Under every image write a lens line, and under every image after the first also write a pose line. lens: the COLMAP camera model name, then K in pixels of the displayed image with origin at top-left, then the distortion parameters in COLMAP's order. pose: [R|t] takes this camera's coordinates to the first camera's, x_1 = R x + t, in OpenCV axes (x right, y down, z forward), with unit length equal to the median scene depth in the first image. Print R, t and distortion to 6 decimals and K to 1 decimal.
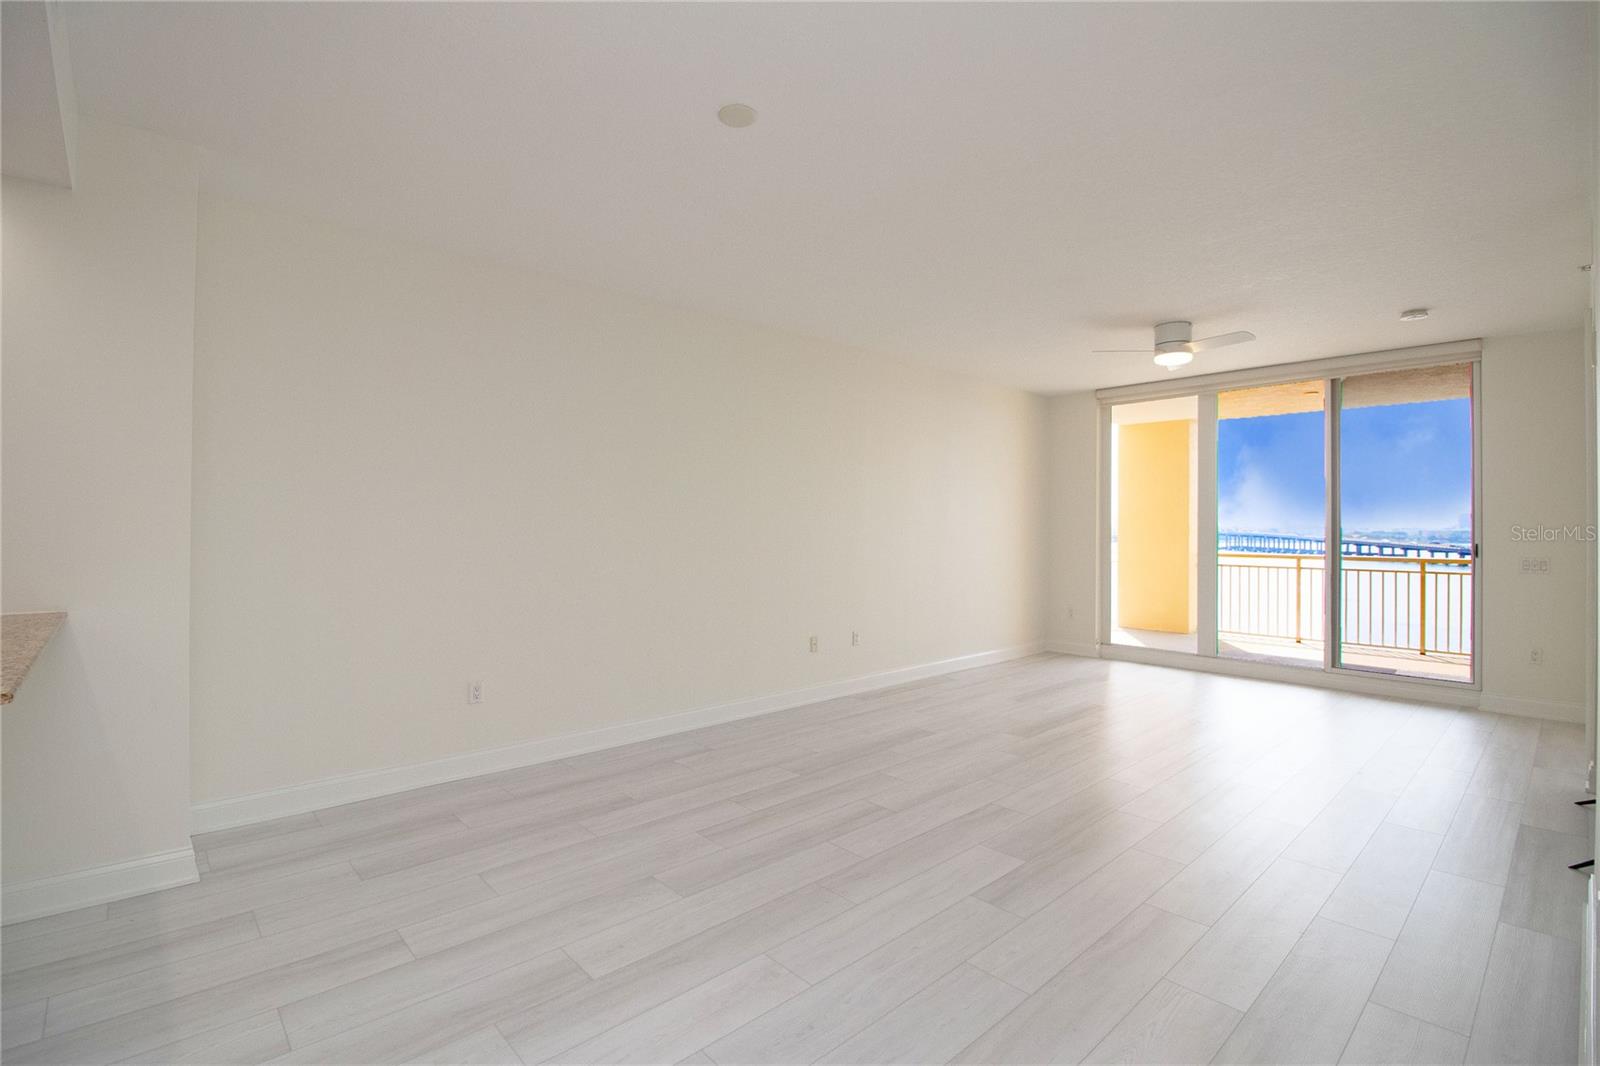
lens RADIAL K [[737.9, 0, 800.7], [0, 737.9, 519.7], [0, 0, 1]] dist [-0.019964, -0.000720]
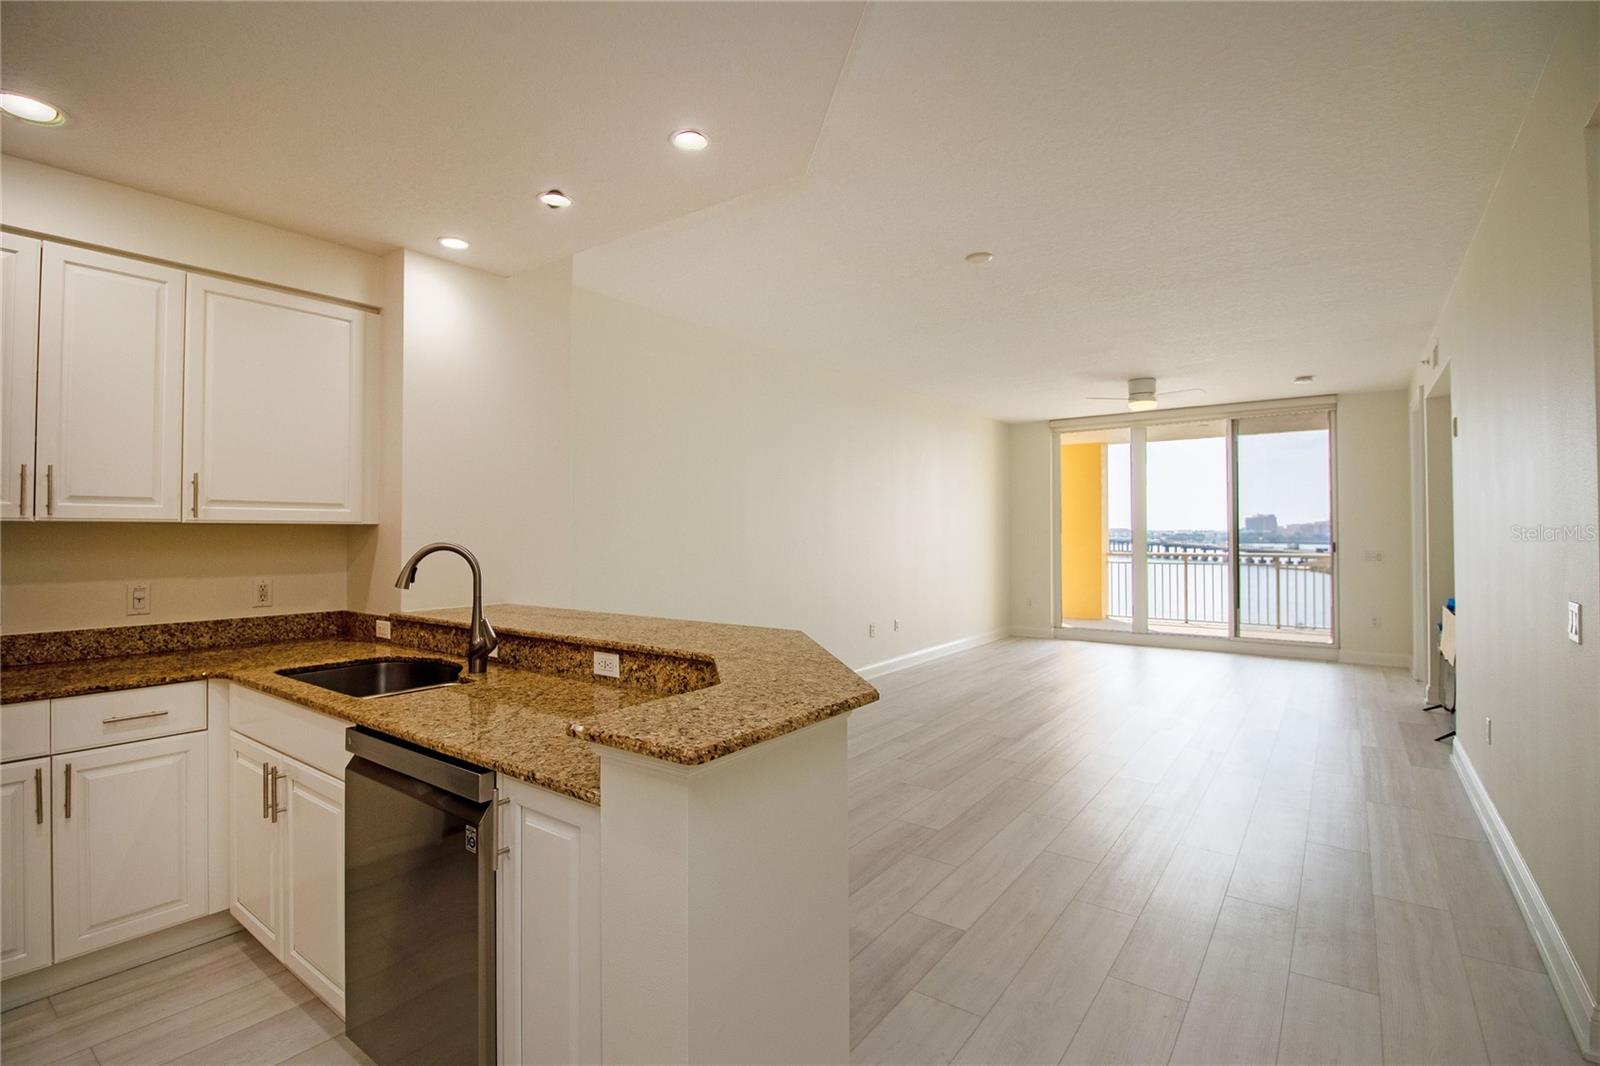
lens RADIAL K [[737.9, 0, 800.7], [0, 737.9, 519.7], [0, 0, 1]] dist [-0.019964, -0.000720]
pose [[0.982214, -0.004427, 0.187715, -0.334707], [0.006215, 0.999941, -0.008938, -0.003763], [-0.187664, 0.009946, 0.982183, -0.181009]]
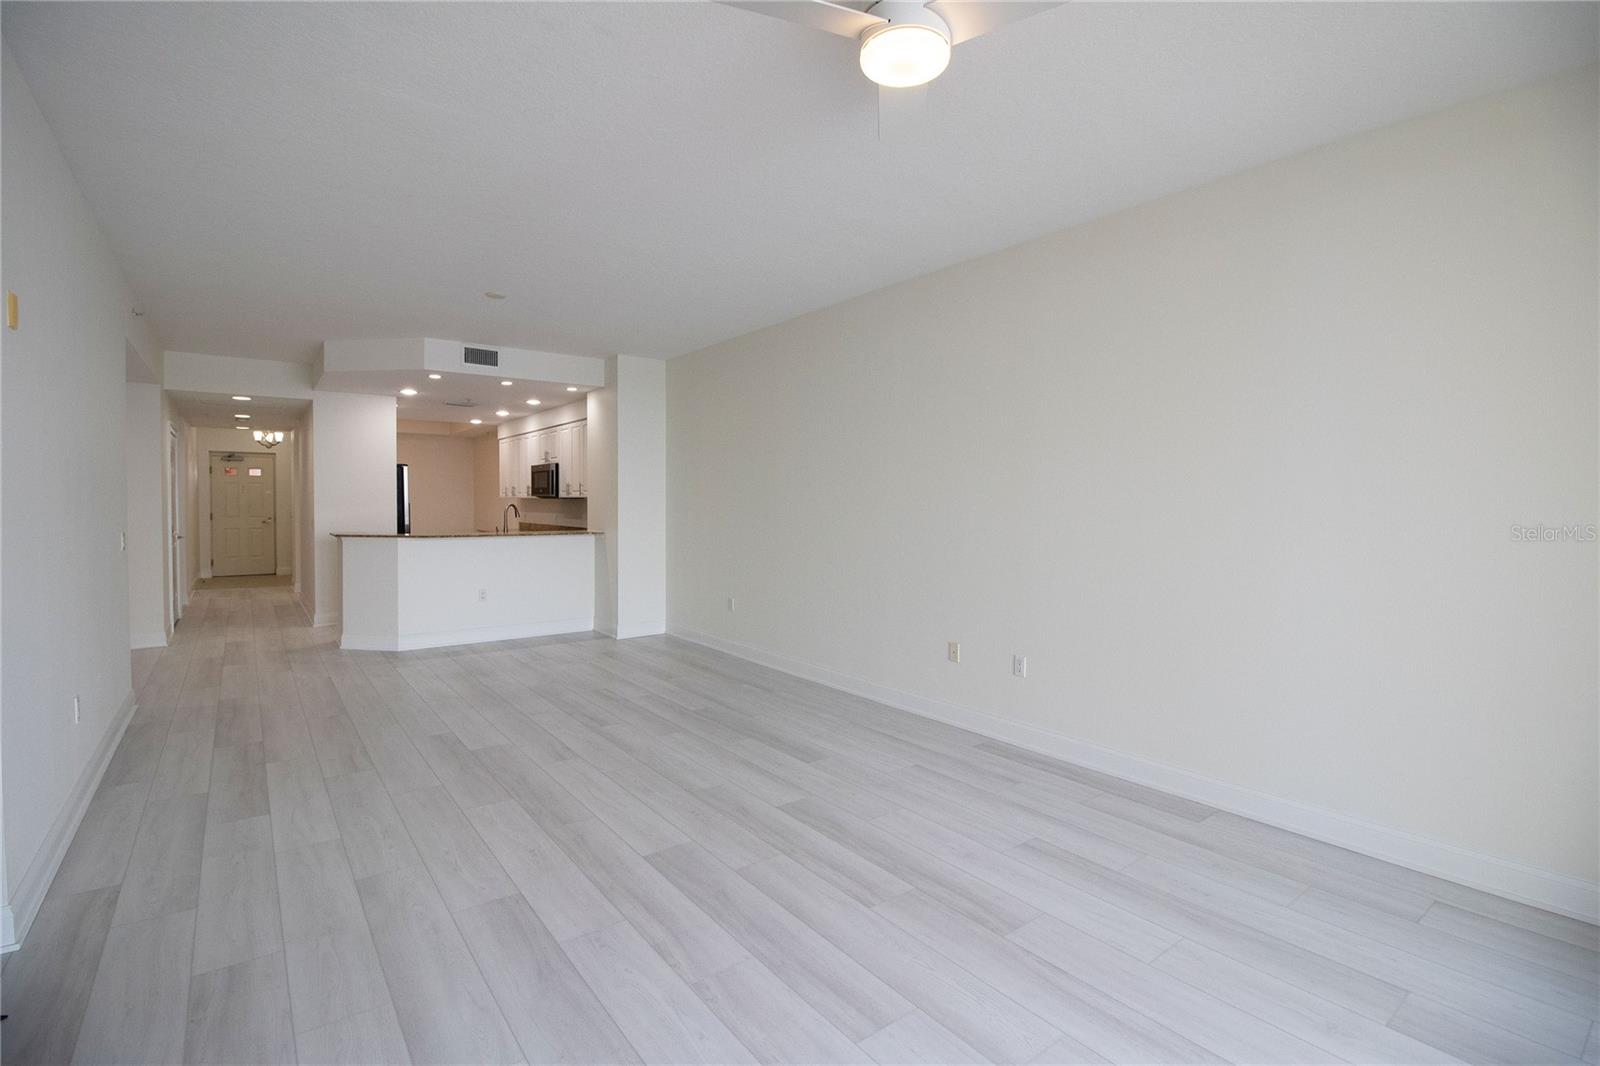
lens RADIAL K [[737.9, 0, 800.7], [0, 737.9, 519.7], [0, 0, 1]] dist [-0.019964, -0.000720]
pose [[-0.095202, 0.017202, -0.995309, 0.864877], [0.001729, 0.999852, 0.017115, 0.009585], [0.995456, -0.000091, -0.095218, 0.944129]]
